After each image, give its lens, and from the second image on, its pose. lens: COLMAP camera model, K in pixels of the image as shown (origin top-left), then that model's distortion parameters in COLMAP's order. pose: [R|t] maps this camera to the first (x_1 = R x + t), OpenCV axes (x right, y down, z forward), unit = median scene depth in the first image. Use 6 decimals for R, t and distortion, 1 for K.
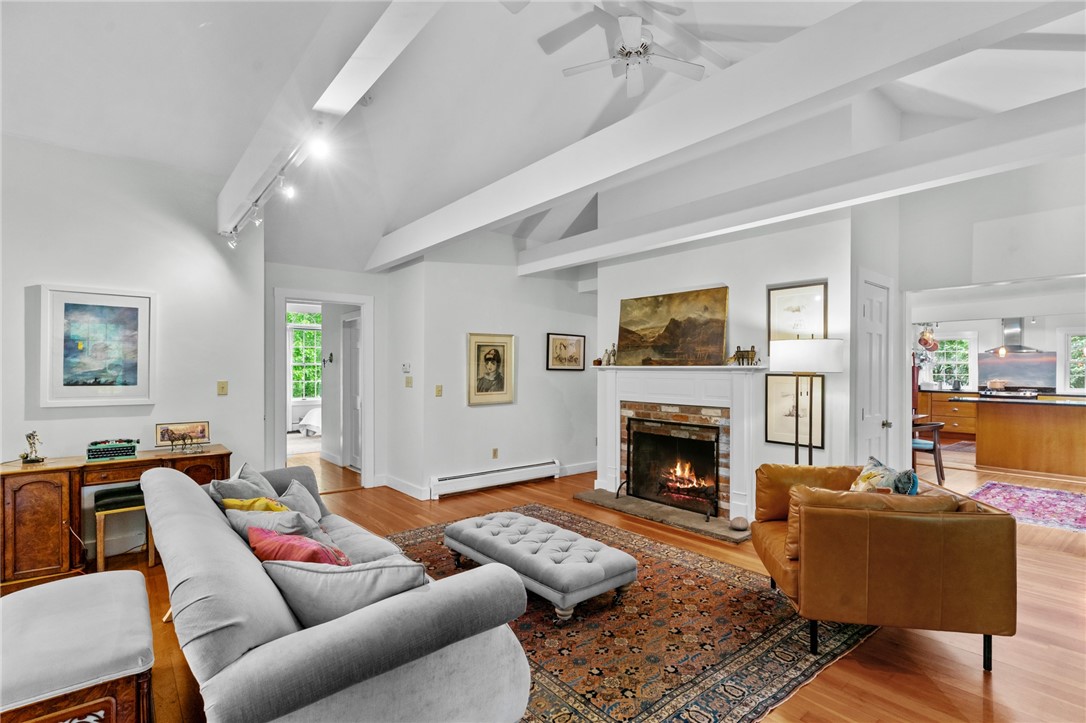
lens RADIAL K [[520.5, 0, 545.9], [0, 520.5, 366.0], [0, 0, 1]] dist [0.001132, 0.000114]
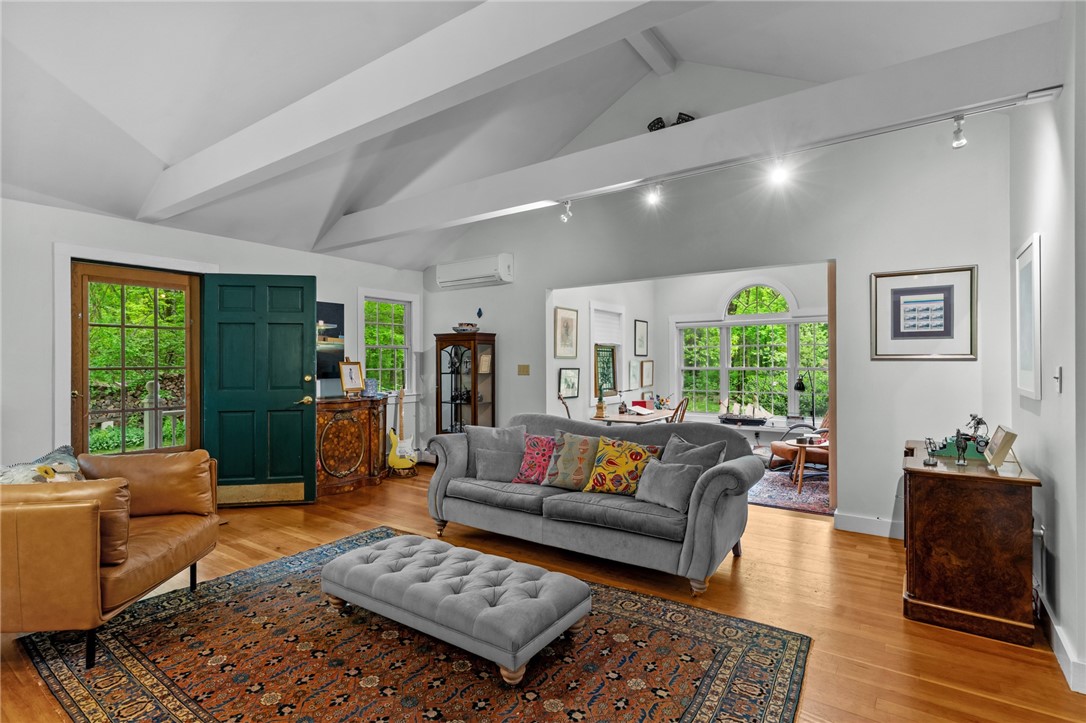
lens RADIAL K [[525.8, 0, 543.0], [0, 525.8, 361.5], [0, 0, 1]] dist [-0.000579, -0.000105]
pose [[-0.964345, 0.000649, -0.264648, 0.032448], [0.002648, 0.999971, -0.007195, 0.022587], [0.264636, -0.007639, -0.964318, 1.241890]]
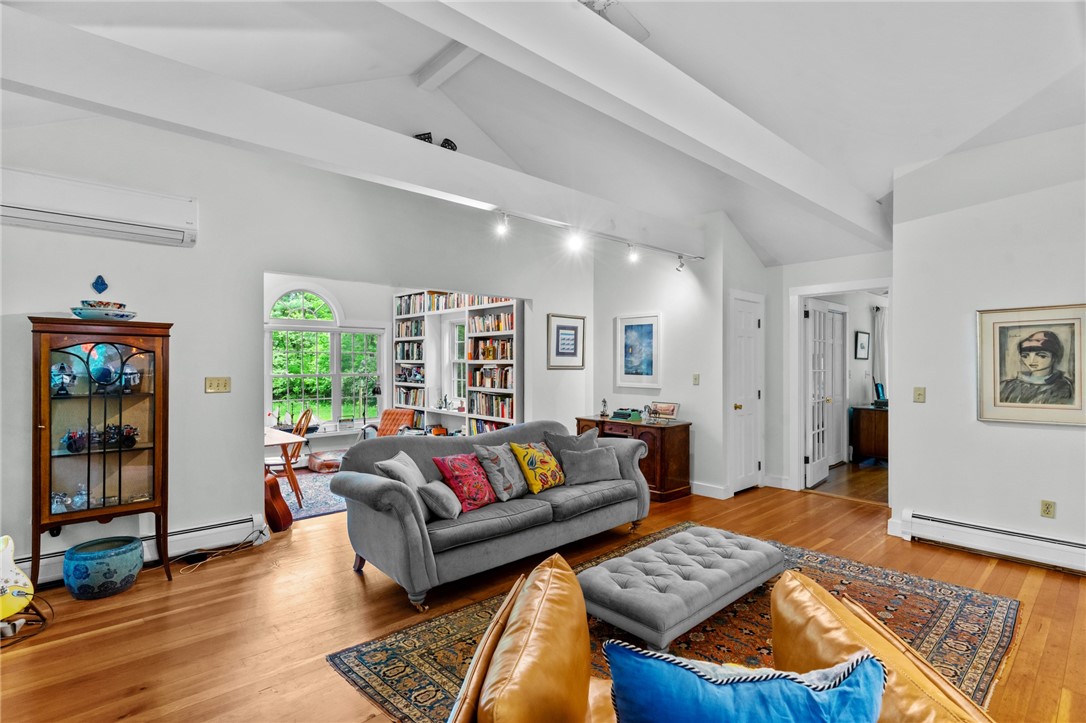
lens RADIAL K [[520.5, 0, 545.9], [0, 520.5, 366.0], [0, 0, 1]] dist [0.001132, 0.000114]
pose [[0.047994, 0.002945, -0.998843, 0.579053], [0.003602, 0.999989, 0.003121, 0.003463], [0.998841, -0.003748, 0.047983, 0.510887]]
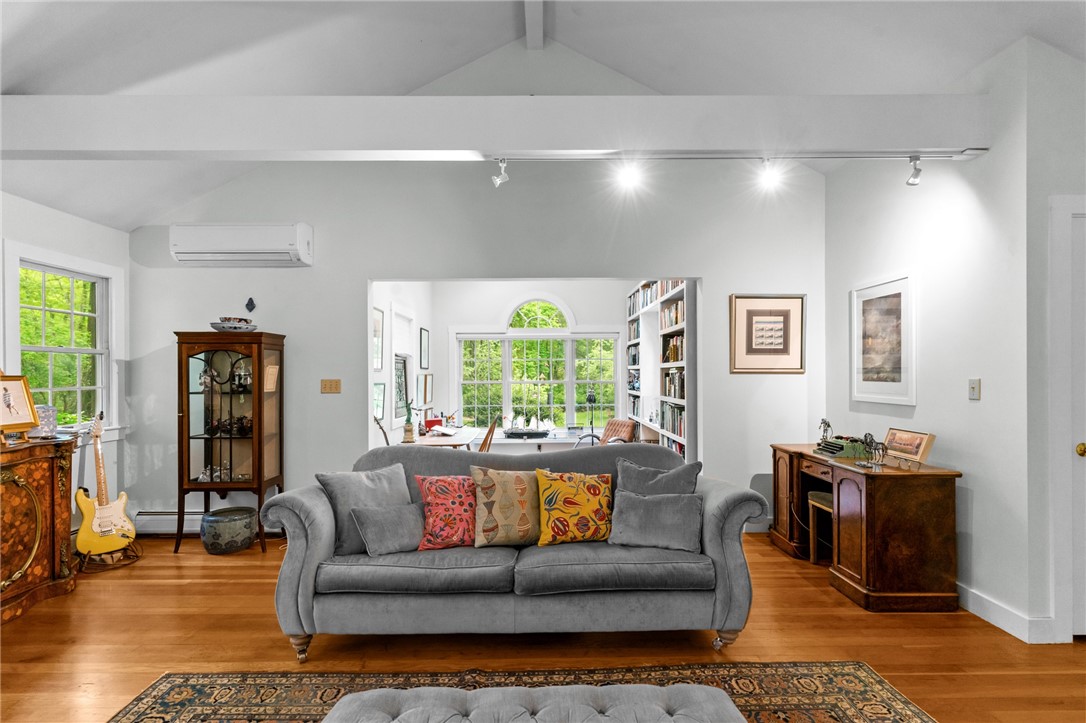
lens RADIAL K [[514.2, 0, 545.6], [0, 514.2, 375.6], [0, 0, 1]] dist [0.001481, -0.000540]
pose [[-0.630396, 0.000932, -0.776273, 0.205034], [0.006652, 0.999969, -0.004201, 0.021203], [0.776245, -0.007812, -0.630383, 0.889675]]
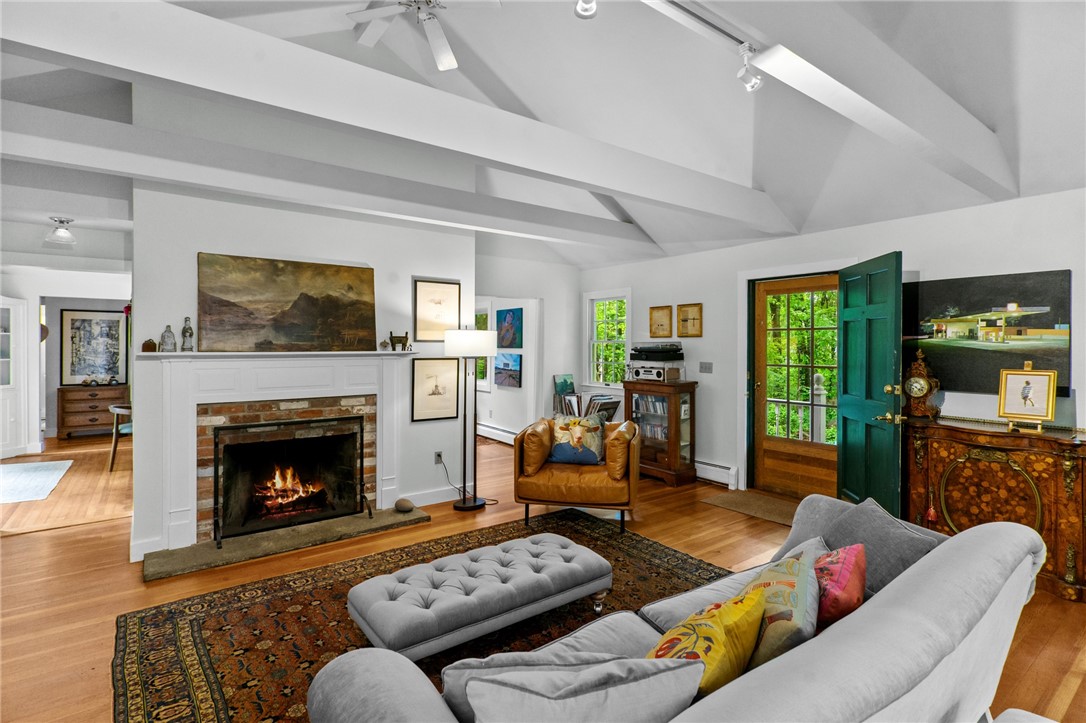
lens RADIAL K [[526.0, 0, 545.1], [0, 526.0, 344.1], [0, 0, 1]] dist [-0.000439, -0.000195]
pose [[0.048148, -0.002014, 0.998838, -0.585480], [-0.007445, 0.999969, 0.002375, -0.017148], [-0.998812, -0.007551, 0.048132, 0.610688]]
